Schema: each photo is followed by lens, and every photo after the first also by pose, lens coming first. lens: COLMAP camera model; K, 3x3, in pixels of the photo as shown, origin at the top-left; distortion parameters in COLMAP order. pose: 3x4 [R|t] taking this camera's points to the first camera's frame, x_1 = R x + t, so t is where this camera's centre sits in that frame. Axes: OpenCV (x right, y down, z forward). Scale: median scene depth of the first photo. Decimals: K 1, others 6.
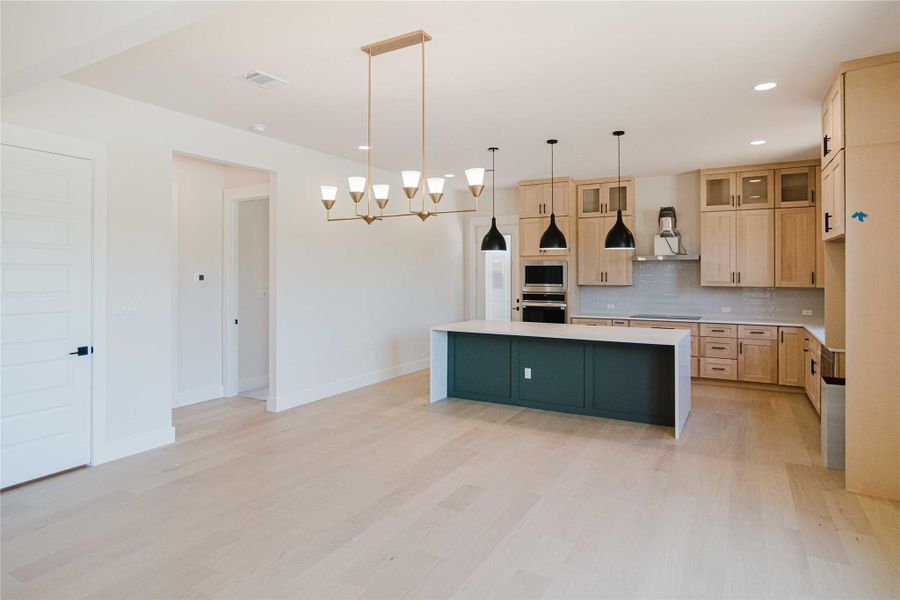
lens RADIAL K [[506.0, 0, 451.5], [0, 506.0, 272.8], [0, 0, 1]] dist [-0.036539, -0.000205]
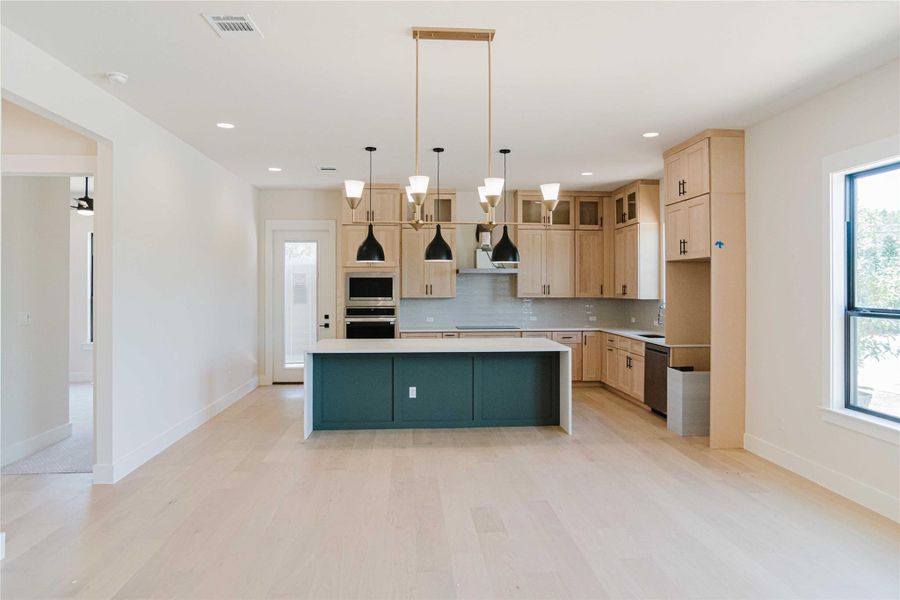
lens RADIAL K [[564.8, 0, 451.9], [0, 564.8, 285.1], [0, 0, 1]] dist [-0.035376, 0.002075]
pose [[0.824366, 0.000332, 0.566057, -0.321070], [-0.001277, 0.999998, 0.001272, -0.002084], [-0.566055, -0.001771, 0.824365, 0.075875]]
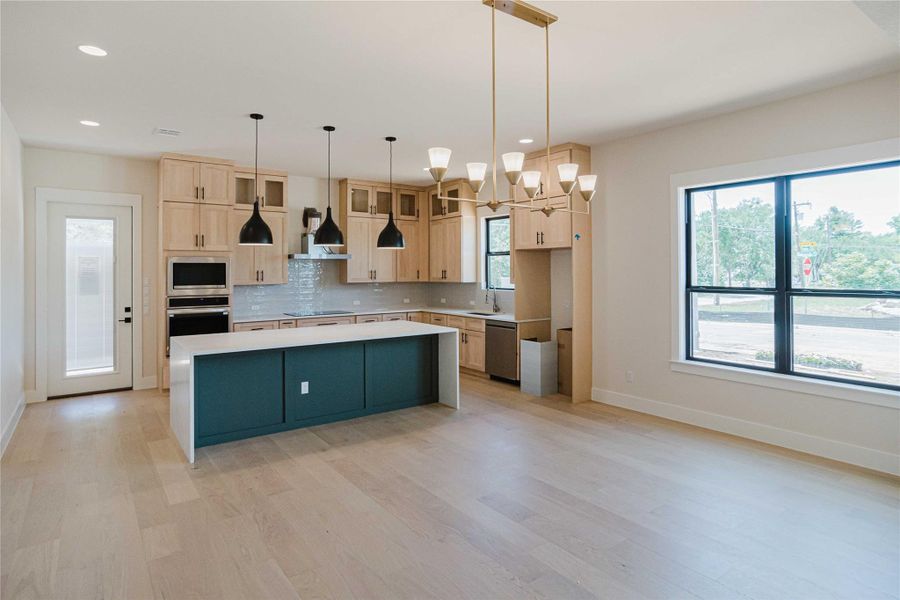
lens RADIAL K [[502.5, 0, 448.7], [0, 502.5, 265.3], [0, 0, 1]] dist [-0.026203, 0.001734]
pose [[0.403201, 0.006055, 0.915091, -0.448564], [0.002456, 0.999967, -0.007699, -0.003541], [-0.915108, 0.005351, 0.403173, 0.355534]]
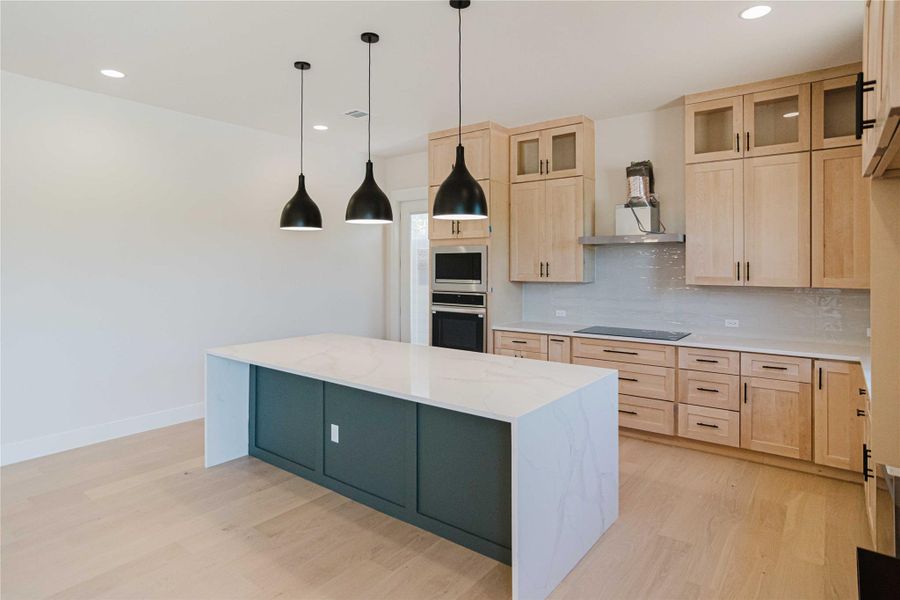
lens RADIAL K [[502.5, 0, 448.7], [0, 502.5, 265.3], [0, 0, 1]] dist [-0.026203, 0.001734]
pose [[0.990672, -0.000288, -0.136268, 0.303072], [0.000604, 0.999997, 0.002279, 0.000933], [0.136267, -0.002340, 0.990669, 0.365520]]
